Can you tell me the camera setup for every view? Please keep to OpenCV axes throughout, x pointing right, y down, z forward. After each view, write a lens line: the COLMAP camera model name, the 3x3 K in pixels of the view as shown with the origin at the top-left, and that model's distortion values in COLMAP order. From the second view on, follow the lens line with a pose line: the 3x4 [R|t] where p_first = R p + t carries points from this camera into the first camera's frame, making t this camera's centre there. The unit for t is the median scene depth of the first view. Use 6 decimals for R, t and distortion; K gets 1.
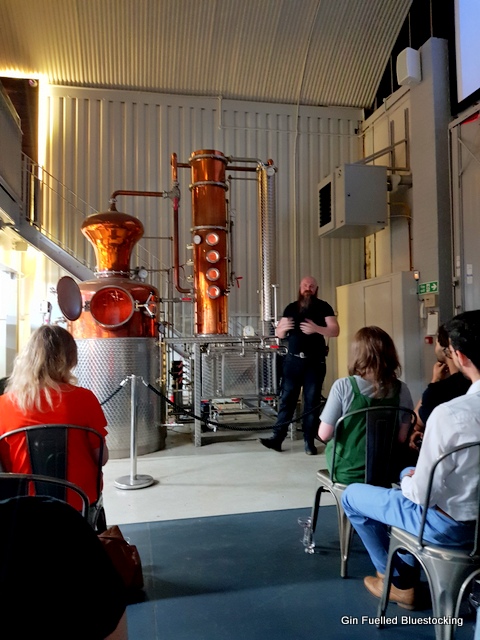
lens RADIAL K [[501.9, 0, 238.4], [0, 501.9, 318.3], [0, 0, 1]] dist [0.075228, -0.096333]
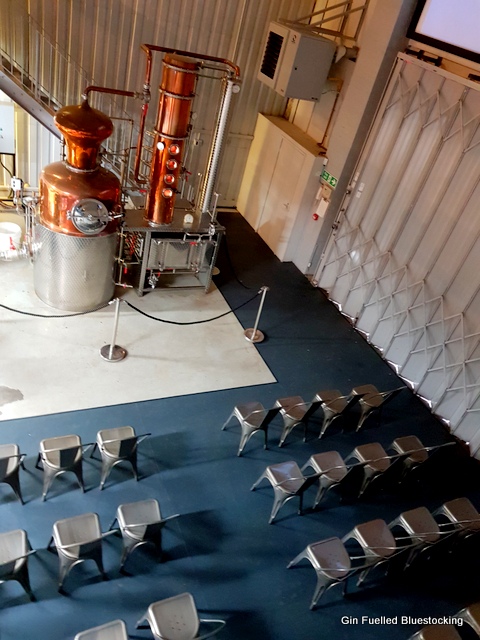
lens RADIAL K [[501.9, 0, 245.5], [0, 501.9, 323.3], [0, 0, 1]] dist [0.075228, -0.096333]
pose [[0.944524, 0.073441, 0.320128, -0.201346], [-0.259675, 0.763778, 0.590941, -0.487691], [-0.201108, -0.641287, 0.740477, -0.115051]]
